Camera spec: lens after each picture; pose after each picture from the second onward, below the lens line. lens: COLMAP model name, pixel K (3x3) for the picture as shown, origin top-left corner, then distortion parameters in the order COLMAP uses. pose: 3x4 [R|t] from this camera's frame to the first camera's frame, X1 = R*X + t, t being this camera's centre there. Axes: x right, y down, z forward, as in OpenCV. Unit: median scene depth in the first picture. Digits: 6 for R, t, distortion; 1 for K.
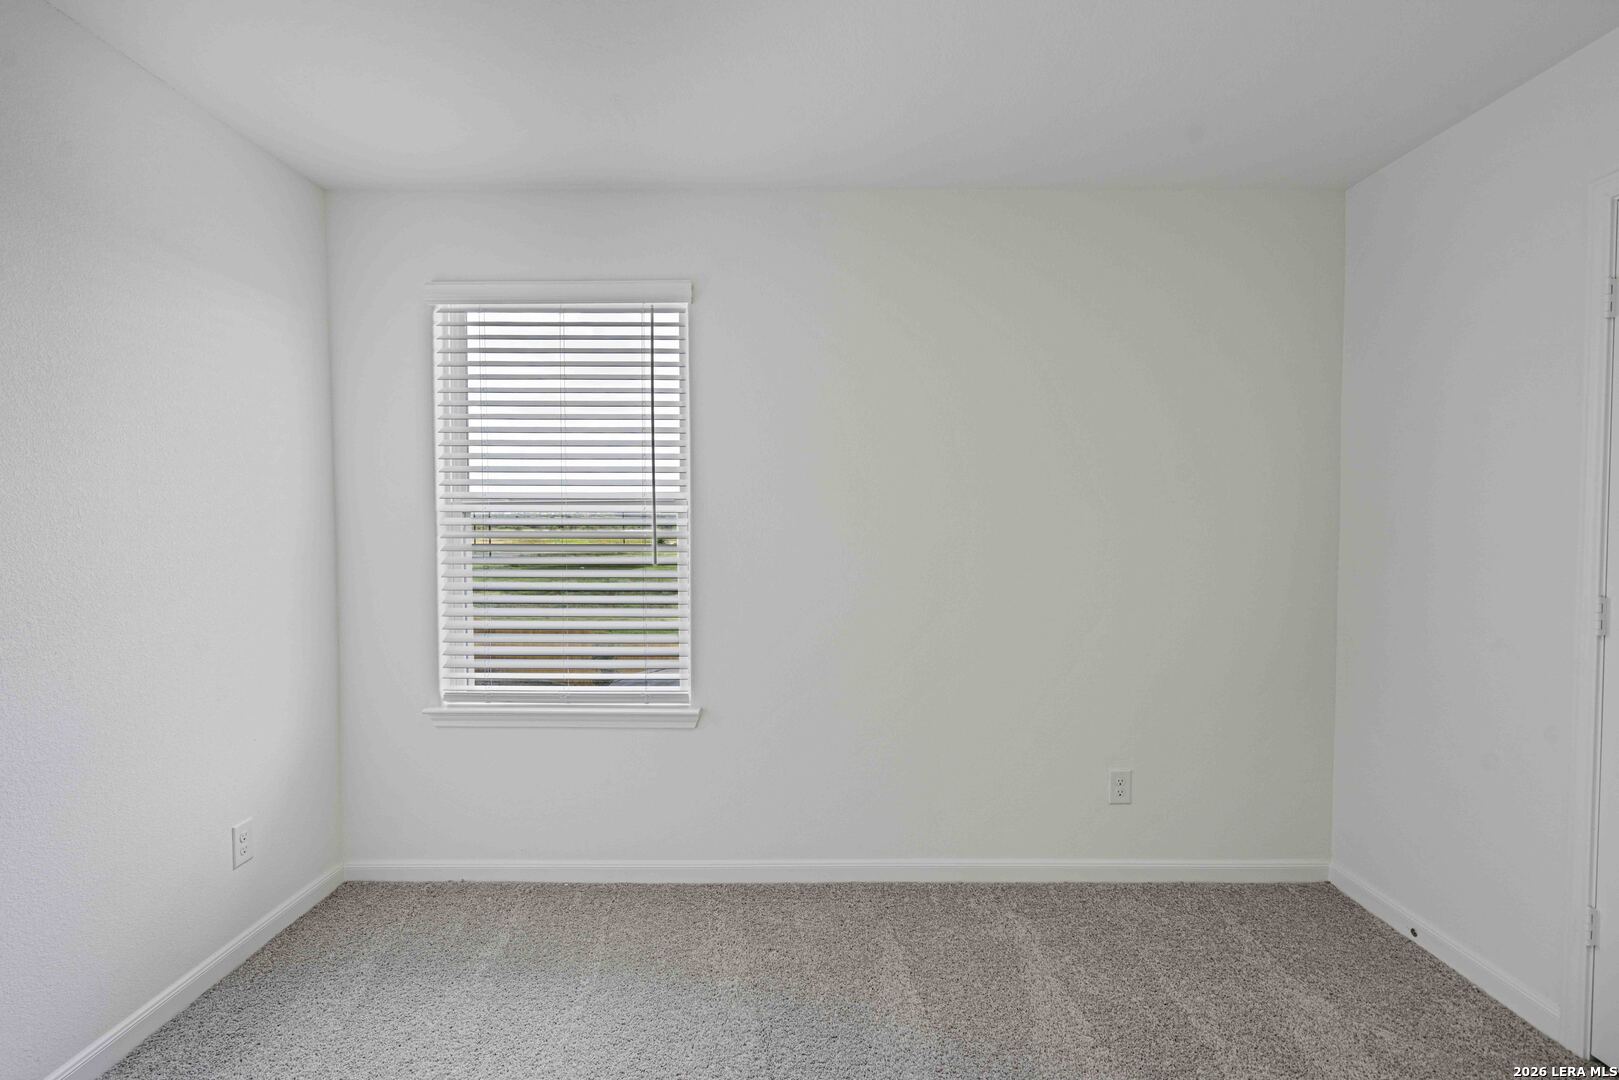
lens RADIAL K [[765.7, 0, 797.6], [0, 765.7, 543.5], [0, 0, 1]] dist [-0.004687, 0.000475]
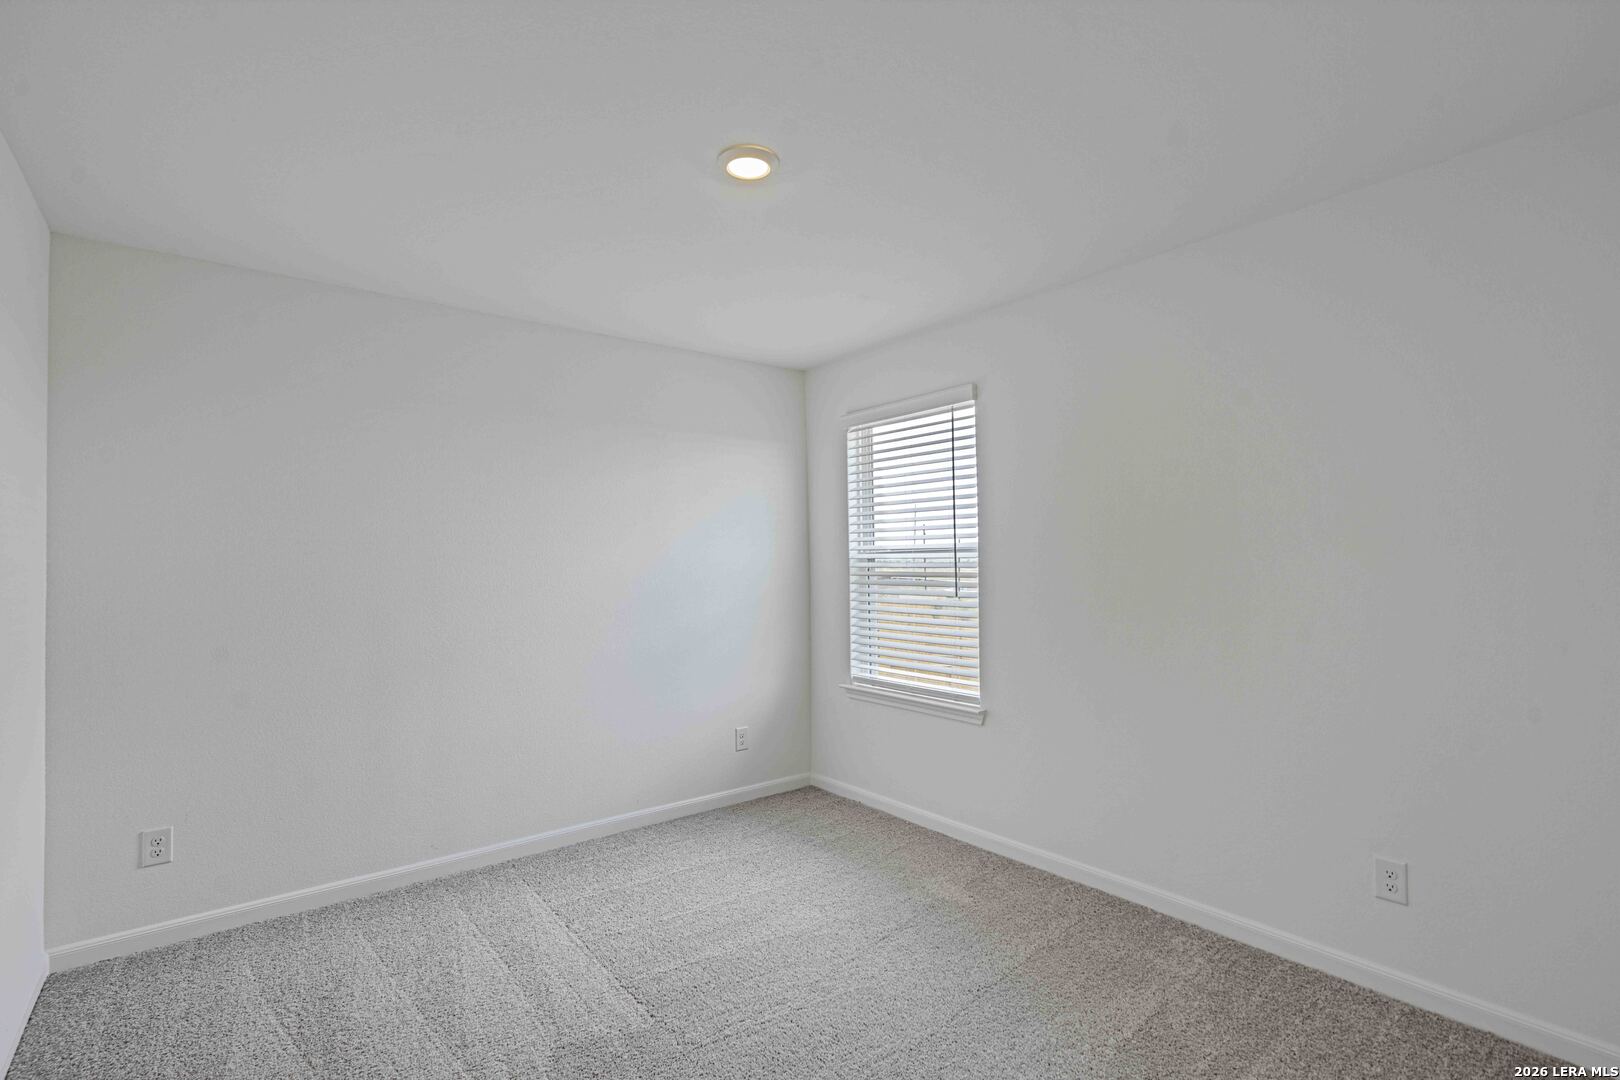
lens RADIAL K [[766.1, 0, 809.6], [0, 766.1, 539.8], [0, 0, 1]] dist [-0.004687, 0.000475]
pose [[0.613492, -0.028624, -0.789182, 0.714017], [-0.009092, 0.999021, -0.043303, -0.012206], [0.789649, 0.033741, 0.612630, -0.027381]]
